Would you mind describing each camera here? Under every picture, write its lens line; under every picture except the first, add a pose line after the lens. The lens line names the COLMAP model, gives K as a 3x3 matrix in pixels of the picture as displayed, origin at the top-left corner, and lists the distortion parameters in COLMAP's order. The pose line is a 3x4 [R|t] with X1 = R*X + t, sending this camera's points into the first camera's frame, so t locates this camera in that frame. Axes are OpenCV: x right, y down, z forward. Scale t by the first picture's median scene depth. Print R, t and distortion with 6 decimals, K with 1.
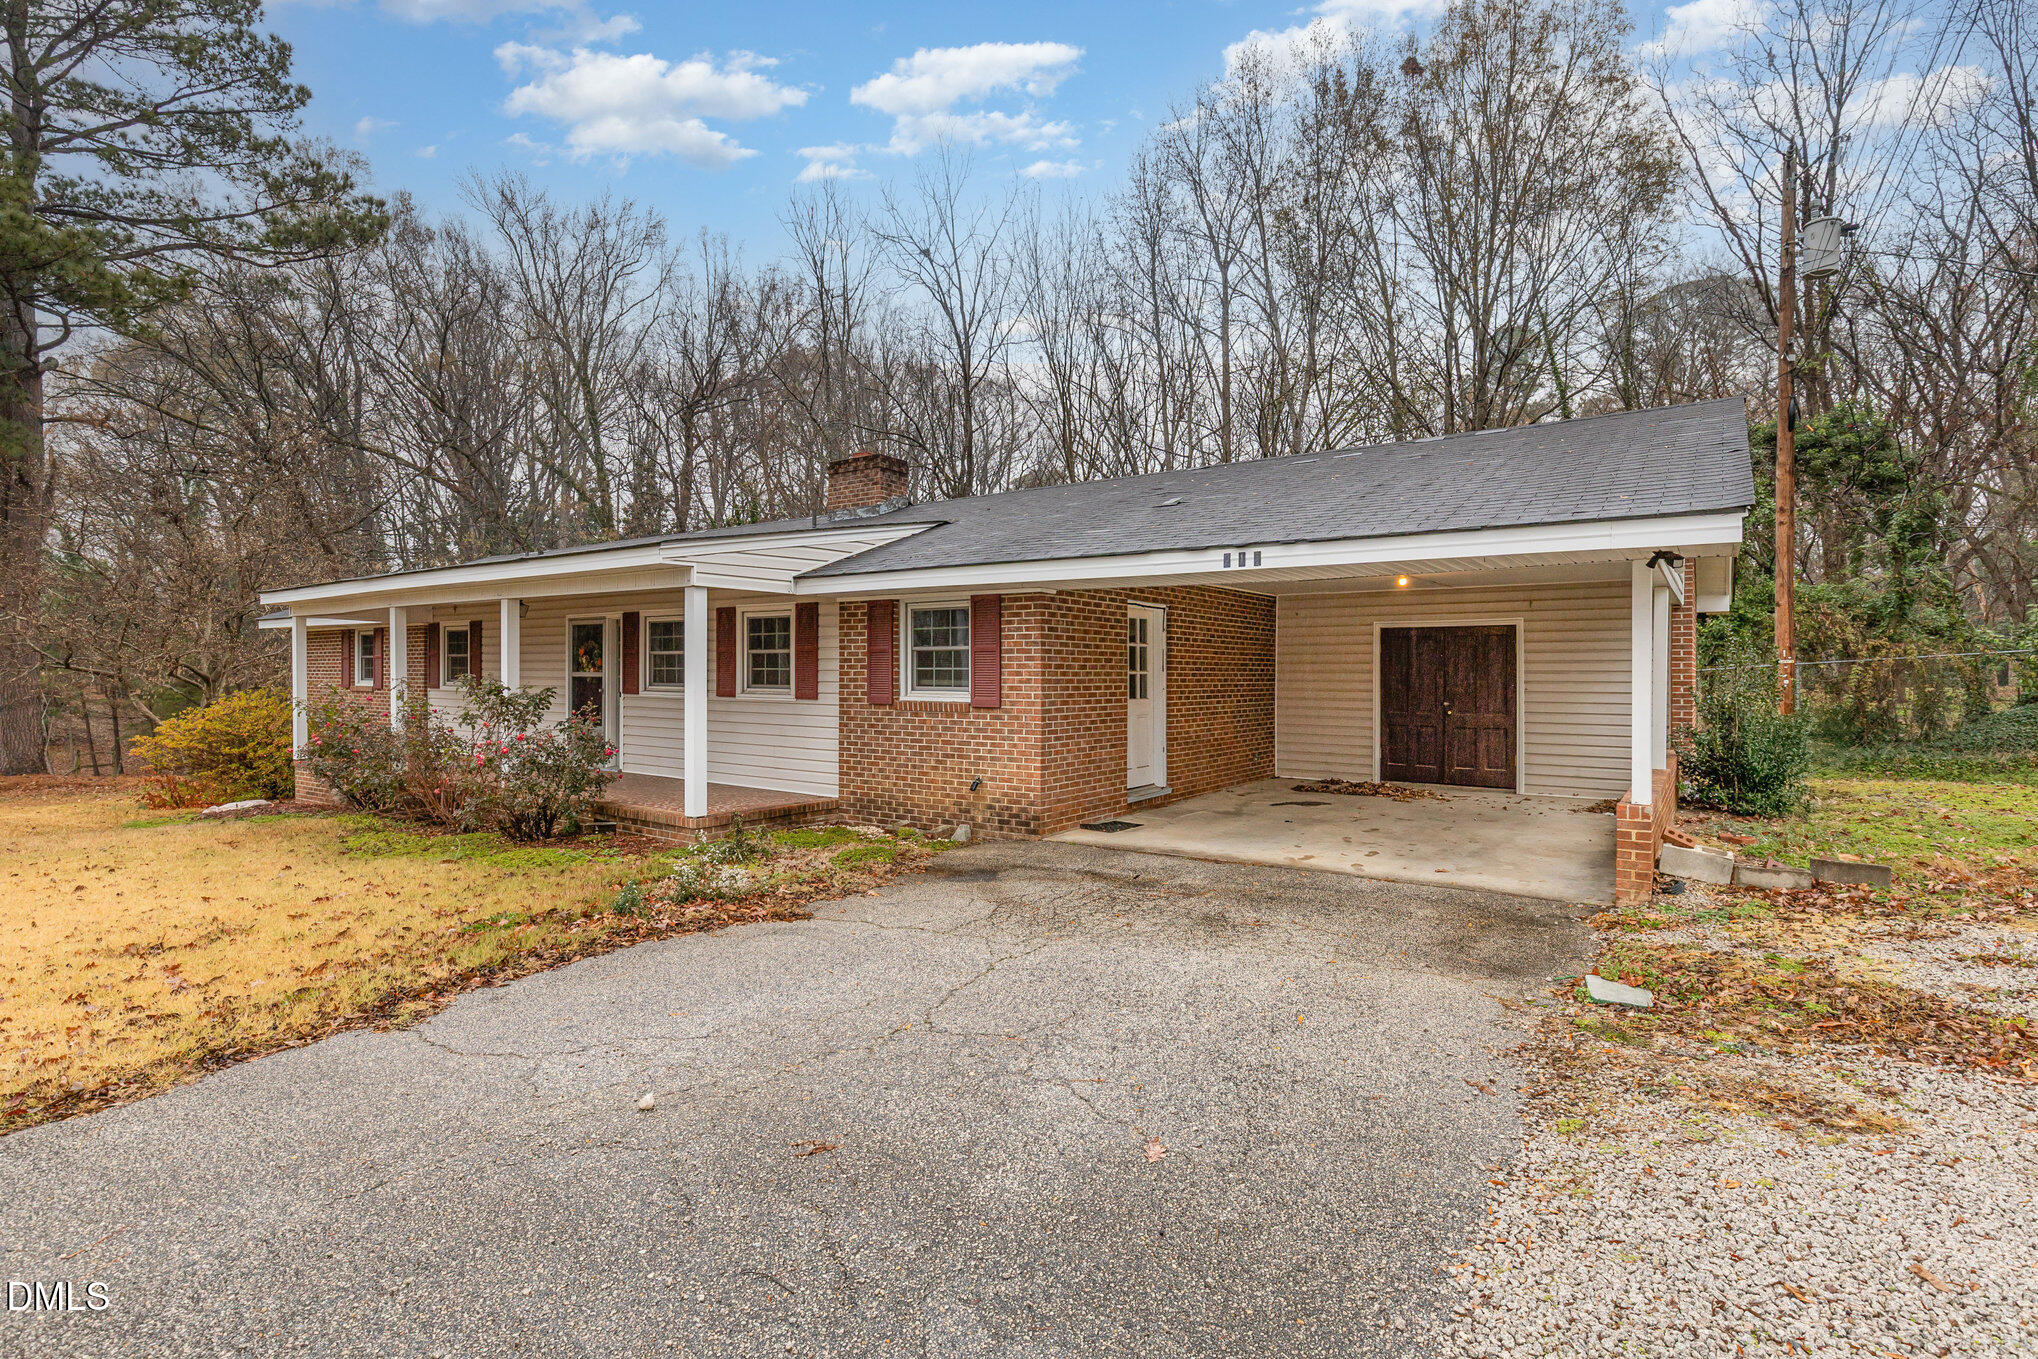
lens RADIAL K [[987.5, 0, 1022.2], [0, 987.5, 680.7], [0, 0, 1]] dist [-0.001084, -0.000157]
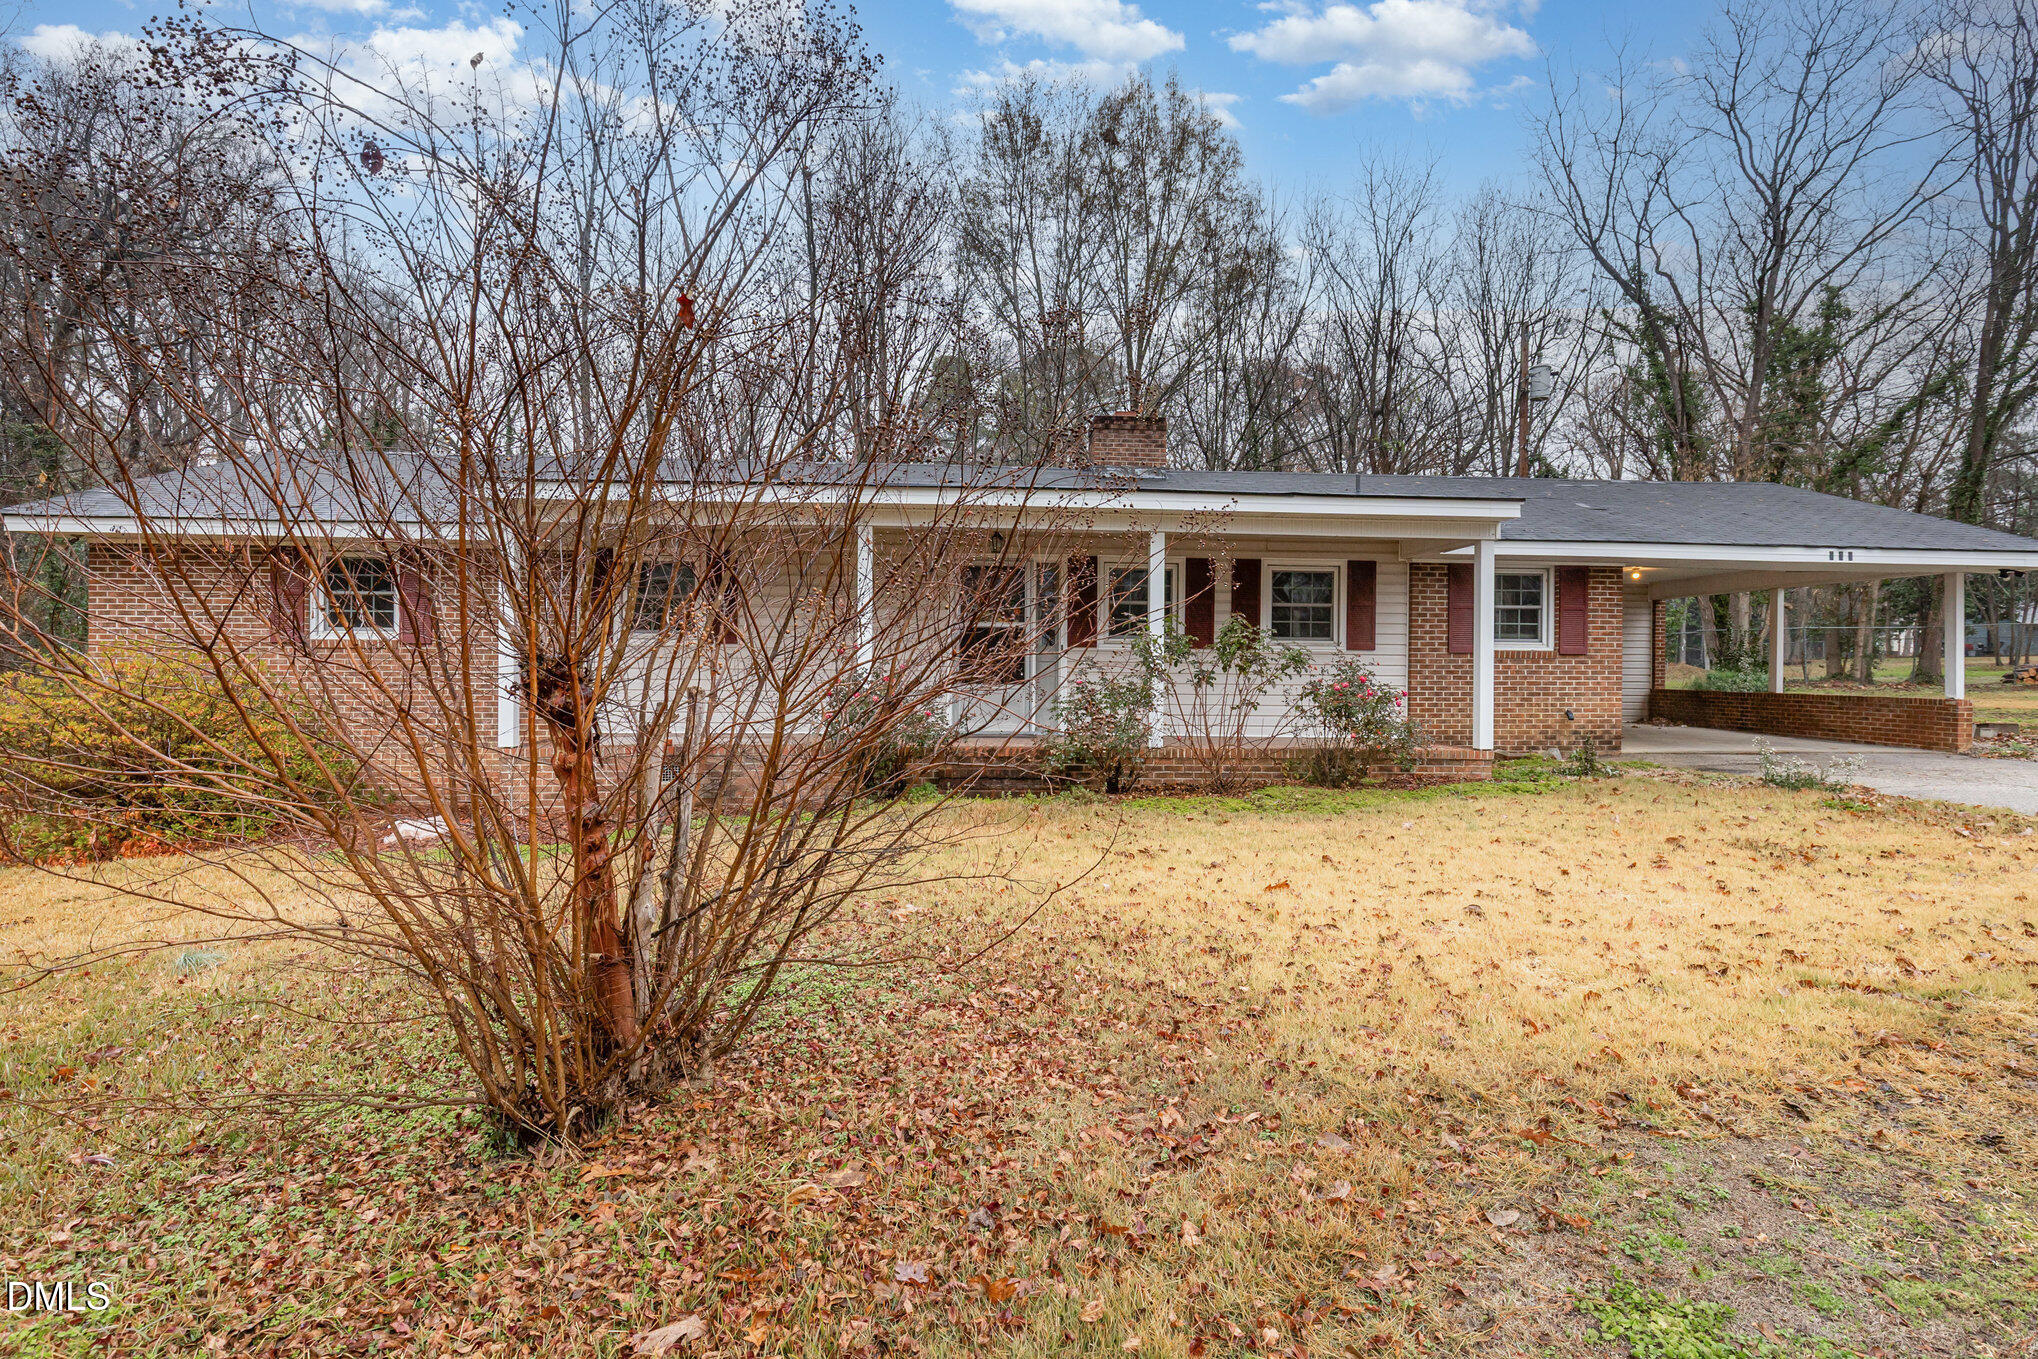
lens RADIAL K [[987.5, 0, 1017.7], [0, 987.5, 672.4], [0, 0, 1]] dist [-0.001084, -0.000157]
pose [[0.767901, -0.002630, 0.640563, -1.319535], [0.000152, 0.999992, 0.003923, 0.042561], [-0.640569, -0.002915, 0.767895, 0.456002]]
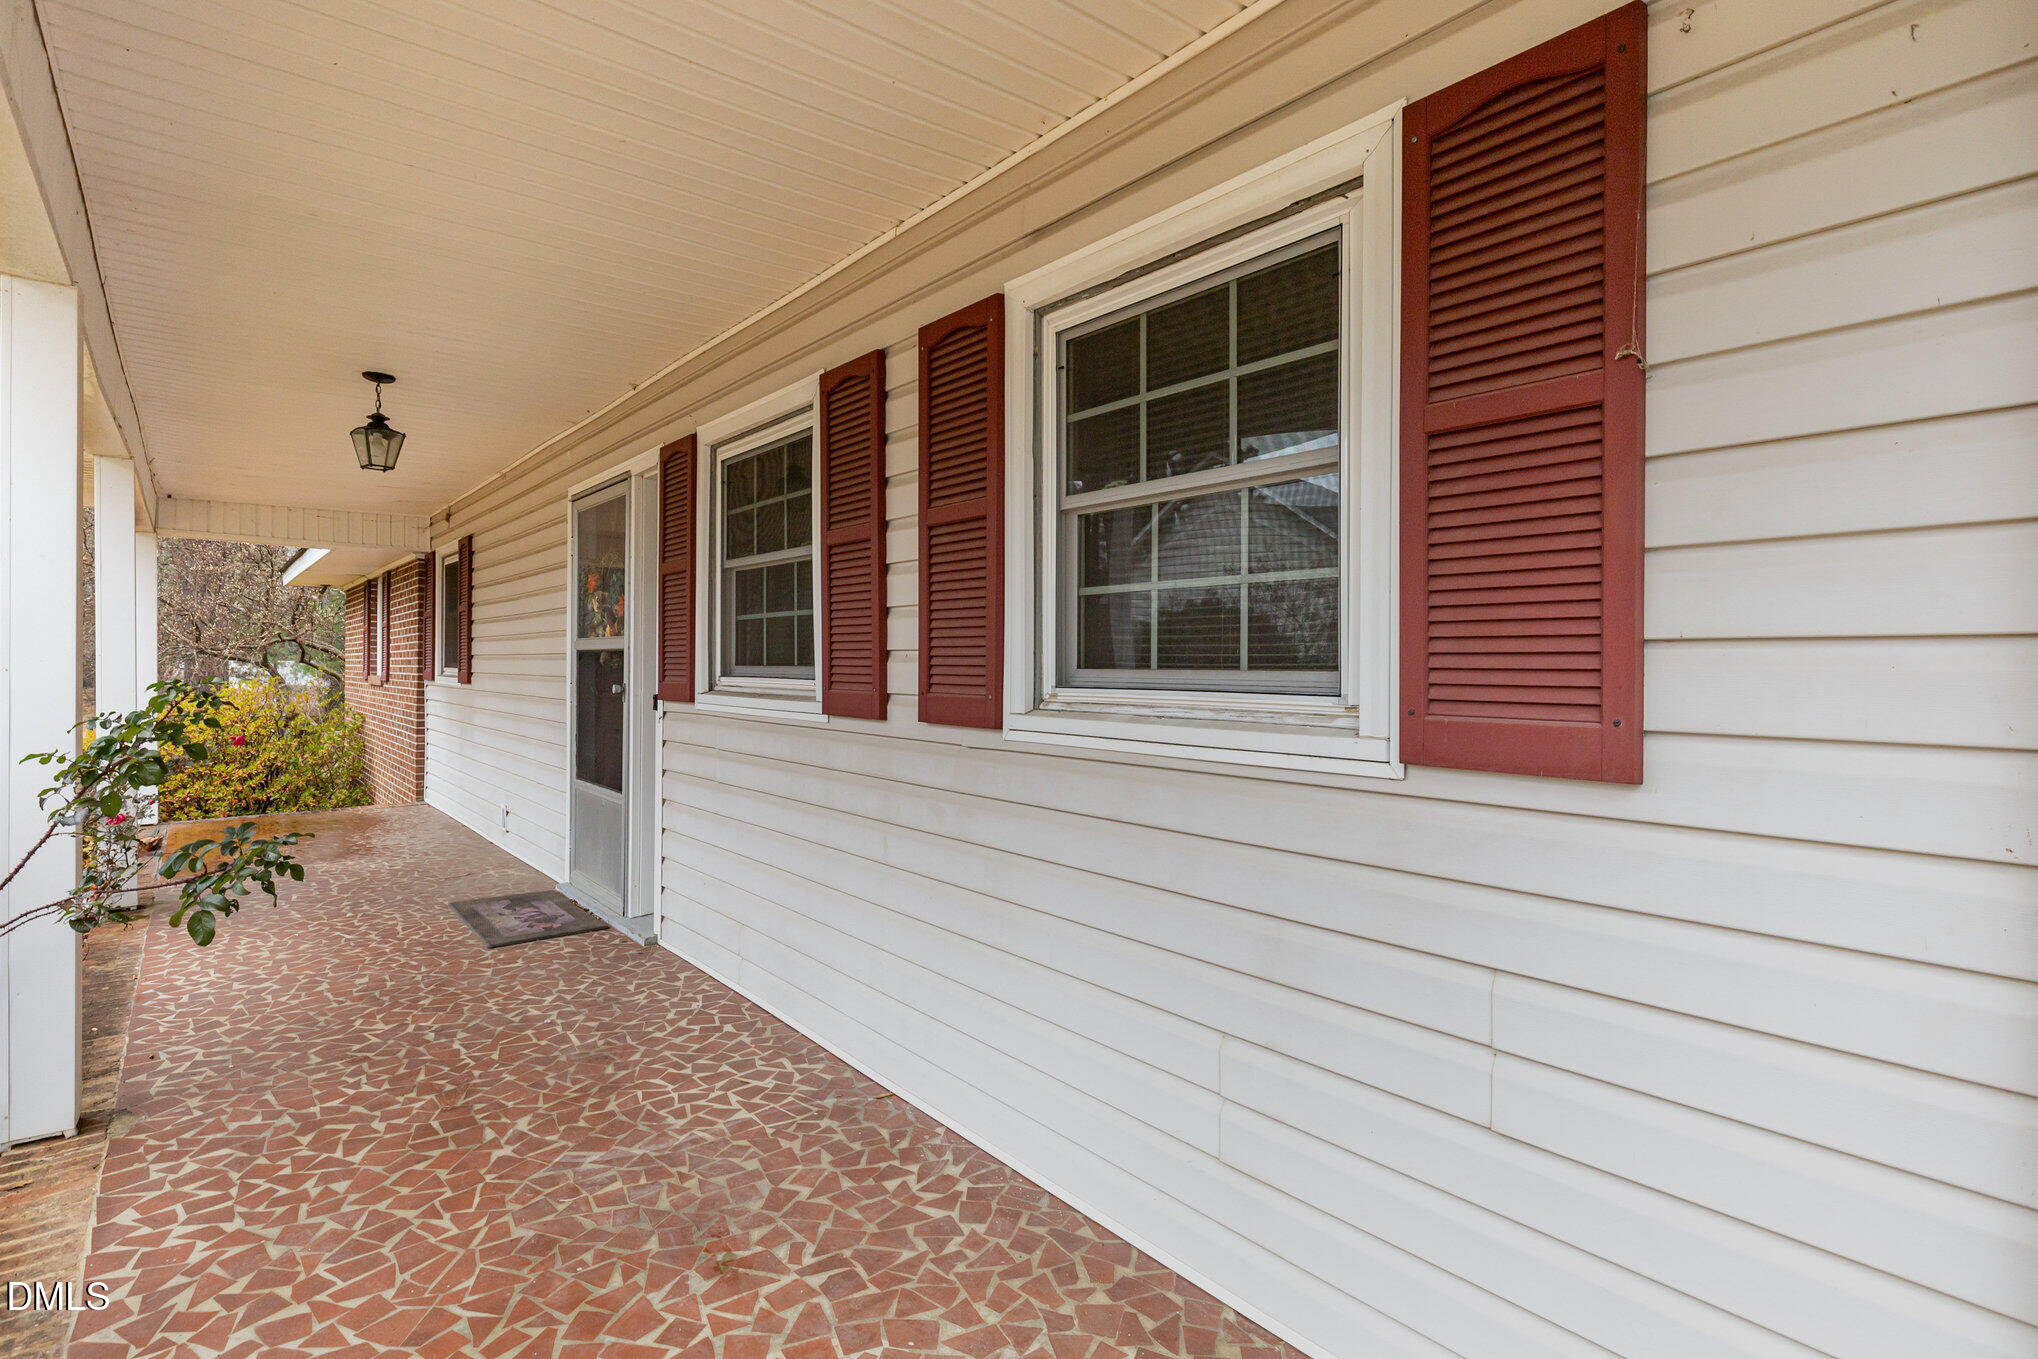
lens RADIAL K [[987.5, 0, 1017.2], [0, 987.5, 674.1], [0, 0, 1]] dist [-0.001084, -0.000157]
pose [[0.967521, -0.000180, -0.252790, -0.275626], [0.000839, 0.999997, 0.002497, 0.005297], [0.252789, -0.002628, 0.967518, 0.939493]]
